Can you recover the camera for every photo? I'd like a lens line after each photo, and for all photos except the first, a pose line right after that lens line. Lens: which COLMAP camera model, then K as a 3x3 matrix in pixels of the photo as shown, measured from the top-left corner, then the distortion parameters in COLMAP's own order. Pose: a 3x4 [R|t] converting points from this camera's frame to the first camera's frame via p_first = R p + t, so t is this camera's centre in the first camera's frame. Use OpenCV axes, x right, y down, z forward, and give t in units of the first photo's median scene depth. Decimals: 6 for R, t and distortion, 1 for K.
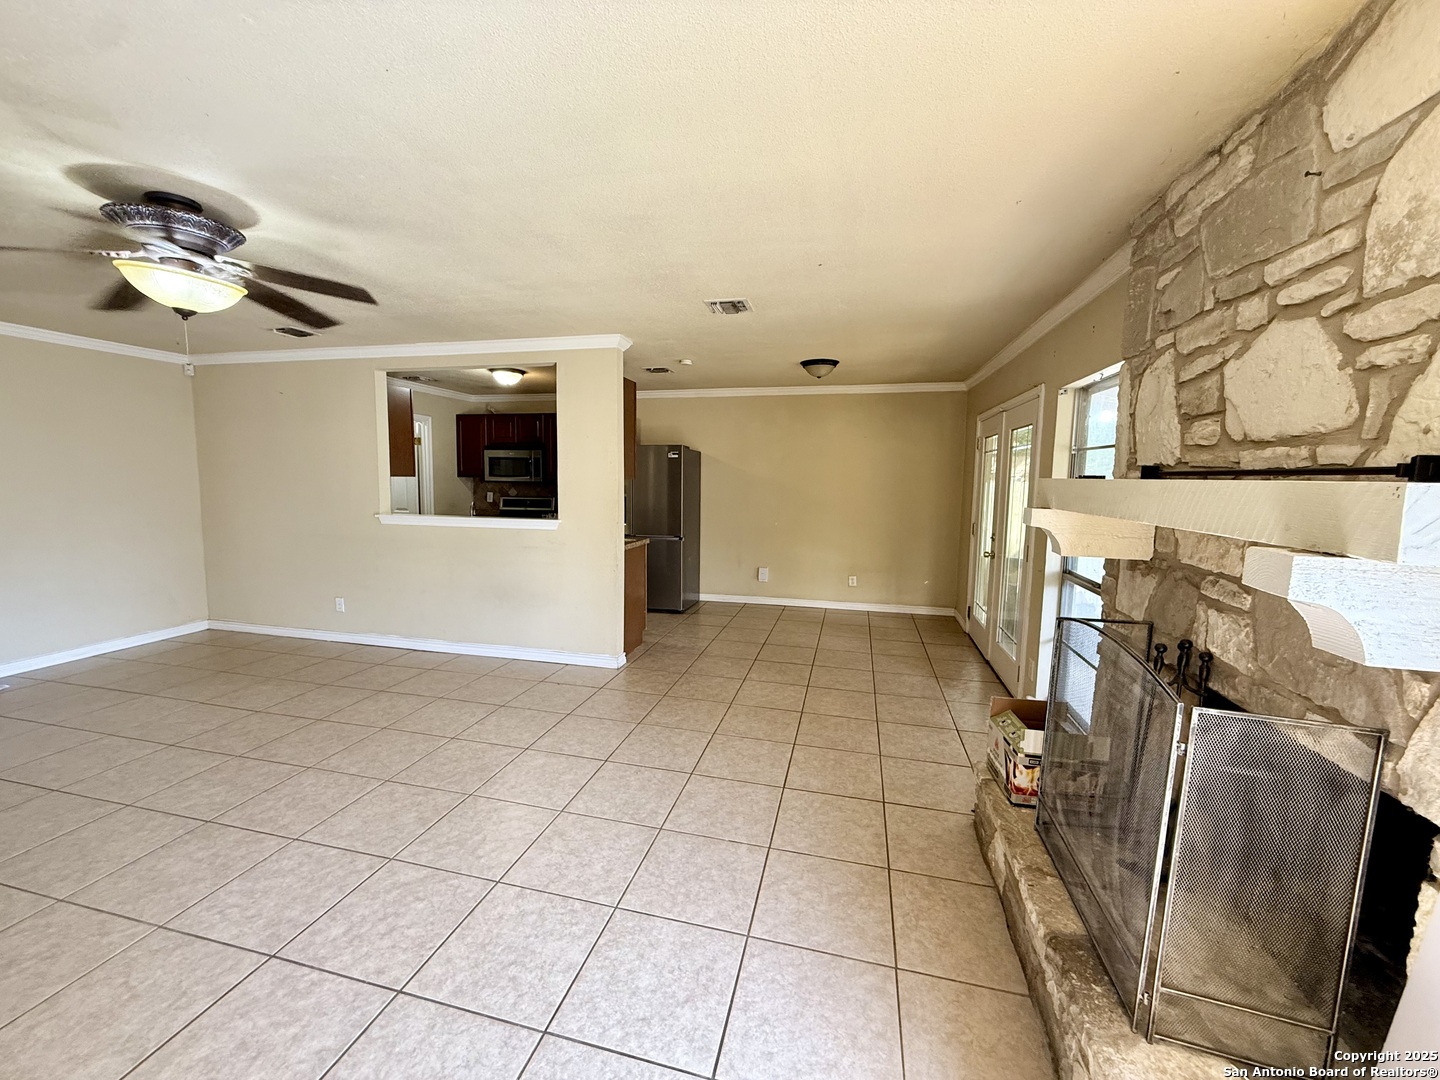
lens RADIAL K [[574.0, 0, 716.4], [0, 574.0, 539.1], [0, 0, 1]] dist [-0.000891, 0.000386]
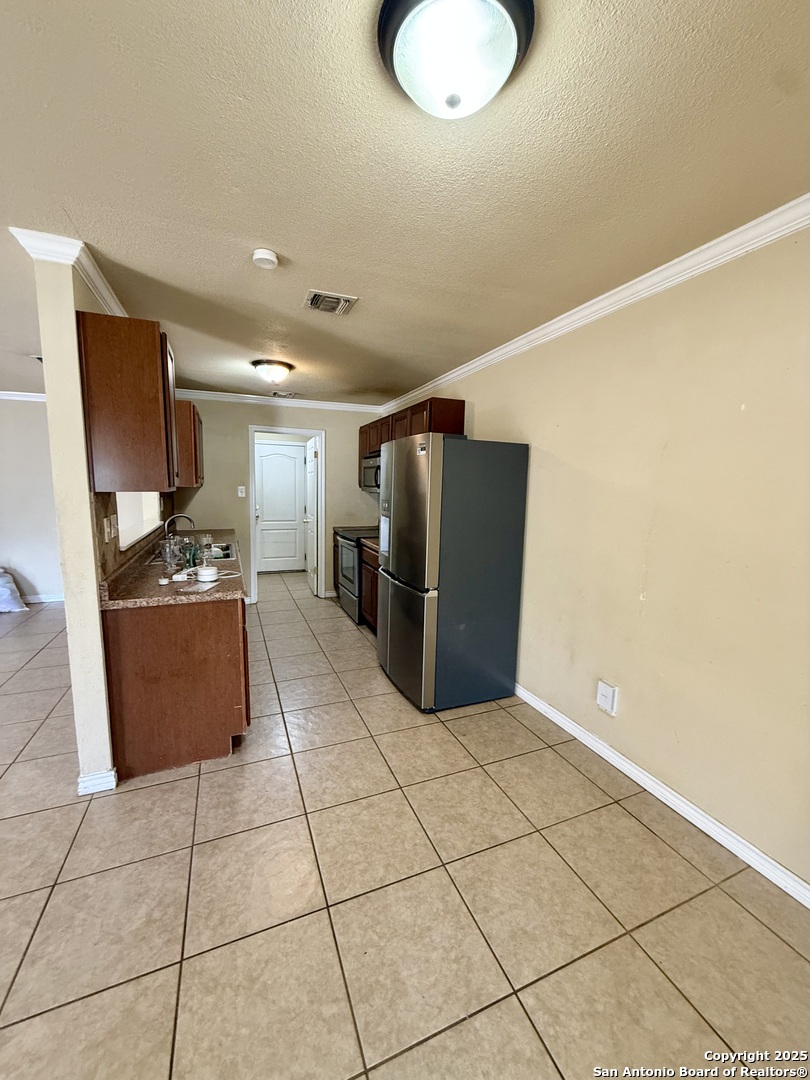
lens RADIAL K [[430.5, 0, 406.4], [0, 430.5, 537.5], [0, 0, 1]] dist [-0.000891, 0.000386]
pose [[0.593503, 0.095773, -0.799113, 0.374712], [-0.089974, 0.994566, 0.052374, -0.106248], [0.799787, 0.040816, 0.598895, 0.969990]]
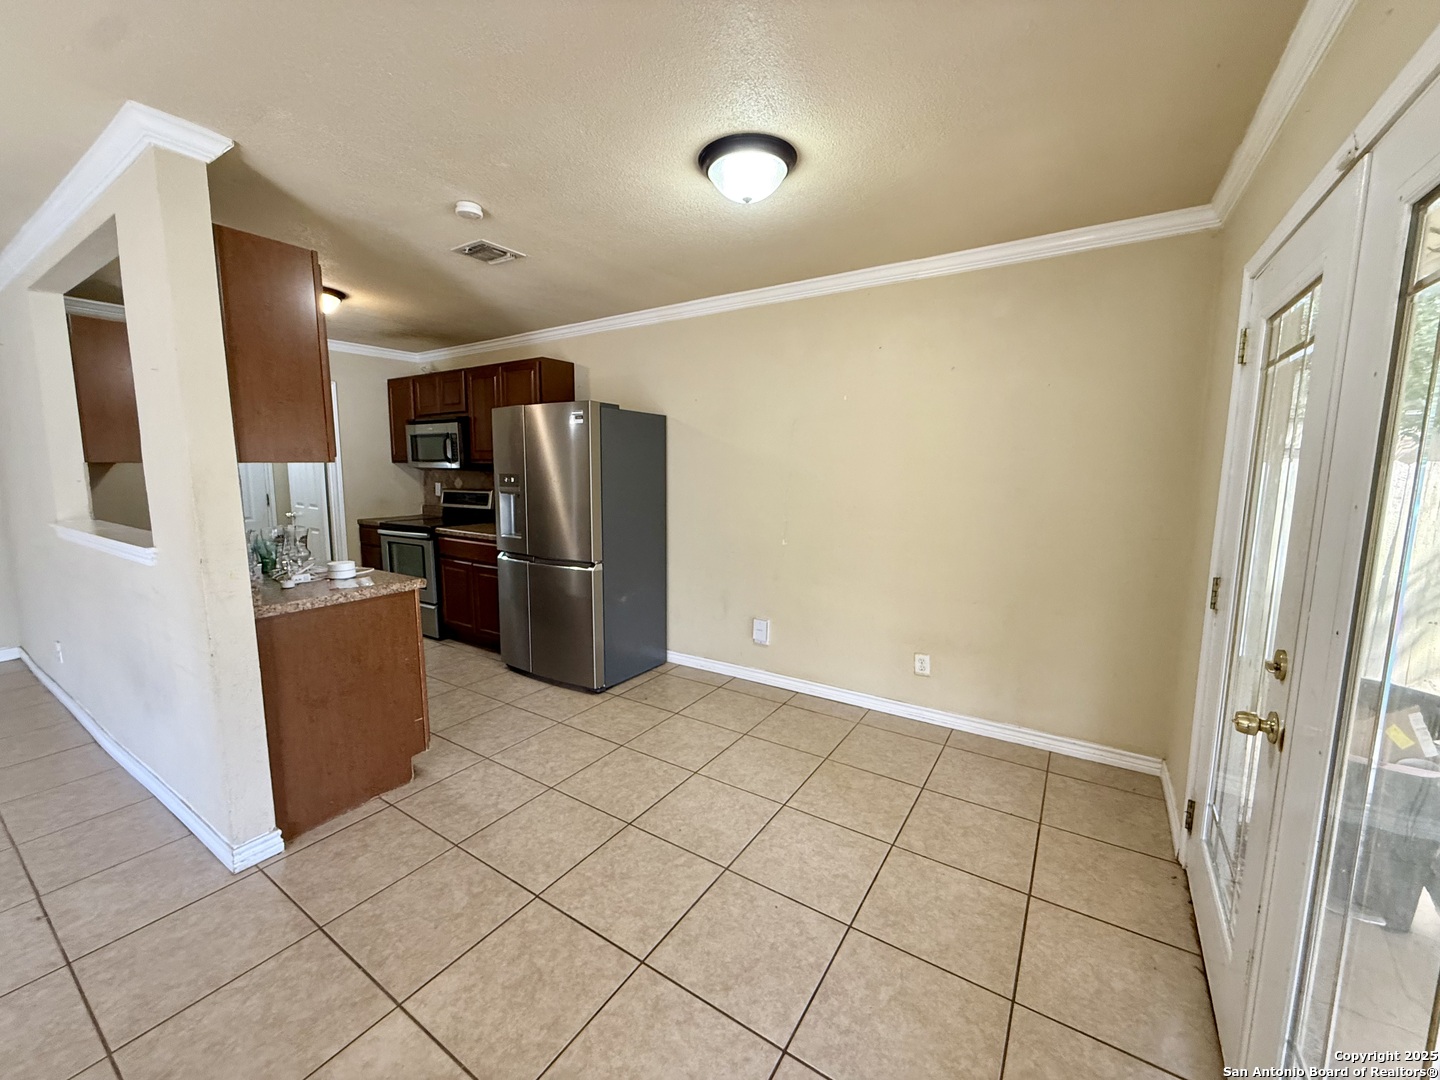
lens RADIAL K [[574.0, 0, 716.4], [0, 574.0, 539.1], [0, 0, 1]] dist [-0.000891, 0.000386]
pose [[0.944565, 0.032604, -0.326702, 0.327389], [-0.024388, 0.999276, 0.029213, -0.064604], [0.327418, -0.019627, 0.944676, 0.679734]]
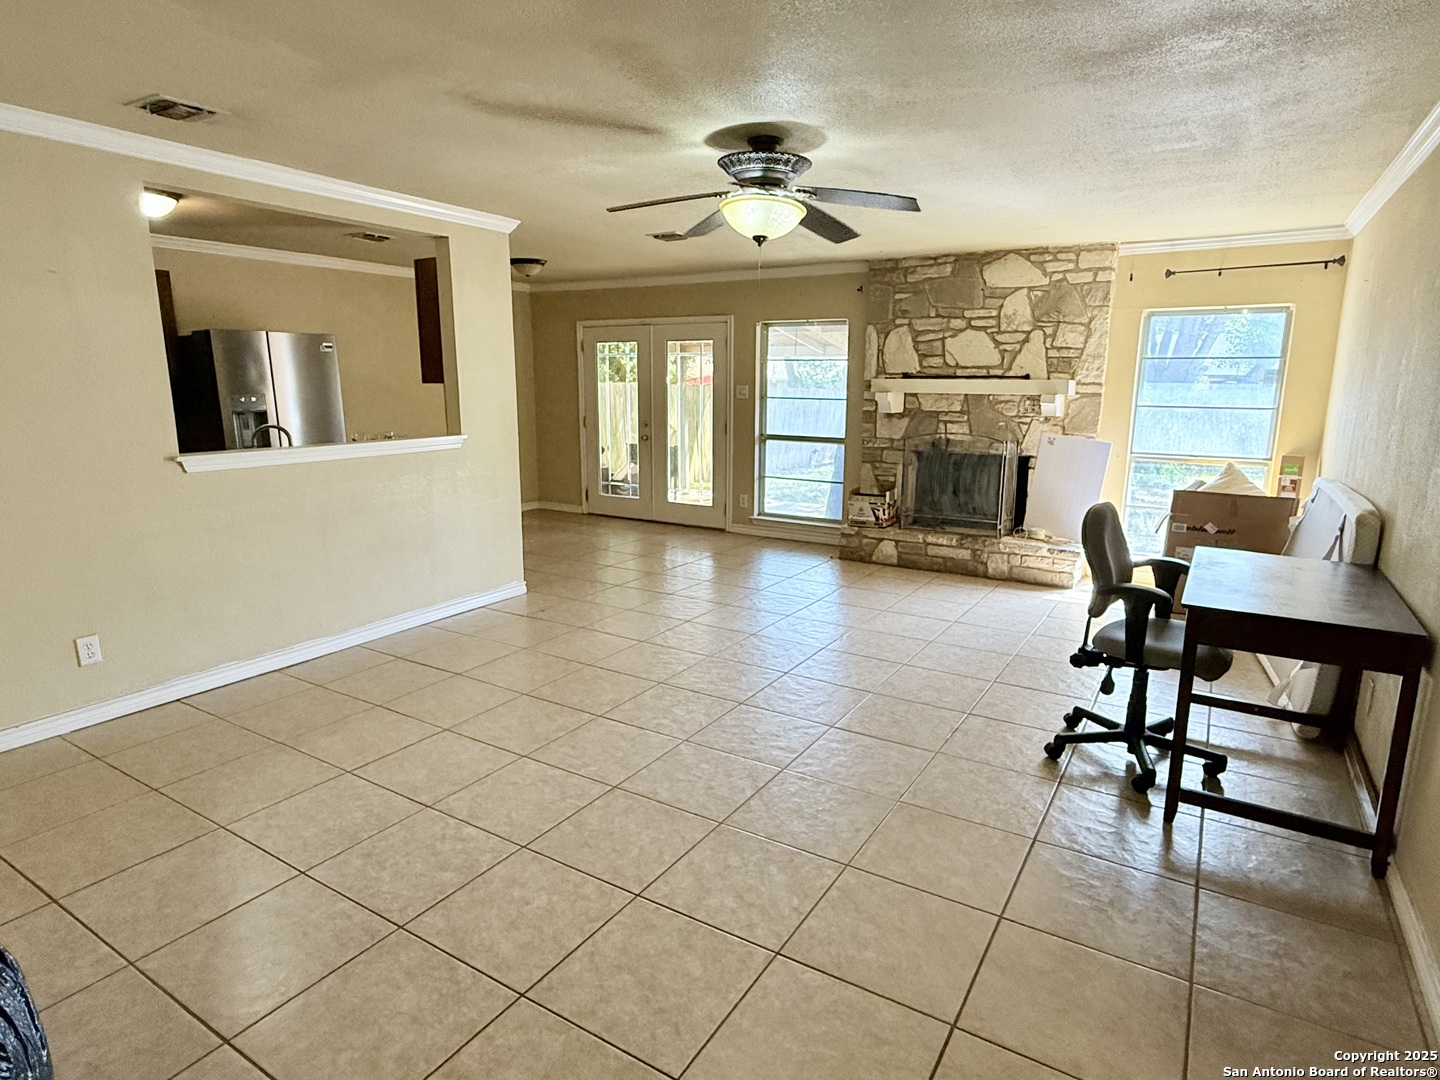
lens RADIAL K [[812.8, 0, 722.6], [0, 812.8, 546.8], [0, 0, 1]] dist [0.006080, 0.000385]
pose [[0.298637, -0.202480, 0.932640, -1.249051], [0.101810, 0.978417, 0.179819, -0.045791], [-0.948921, 0.041252, 0.312806, 0.292719]]
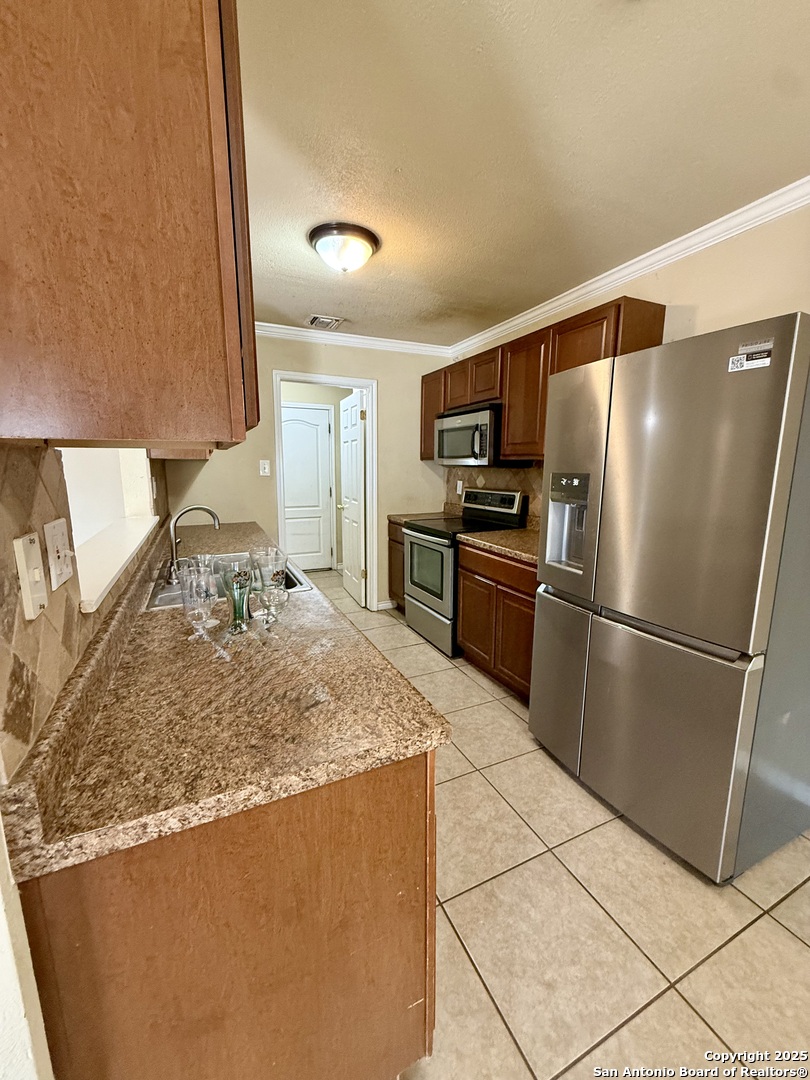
lens RADIAL K [[430.5, 0, 406.4], [0, 430.5, 537.5], [0, 0, 1]] dist [-0.000891, 0.000386]
pose [[0.631608, 0.118190, -0.766226, -0.014943], [-0.070541, 0.992973, 0.095018, -0.094754], [0.772072, -0.005964, 0.635507, 0.995554]]
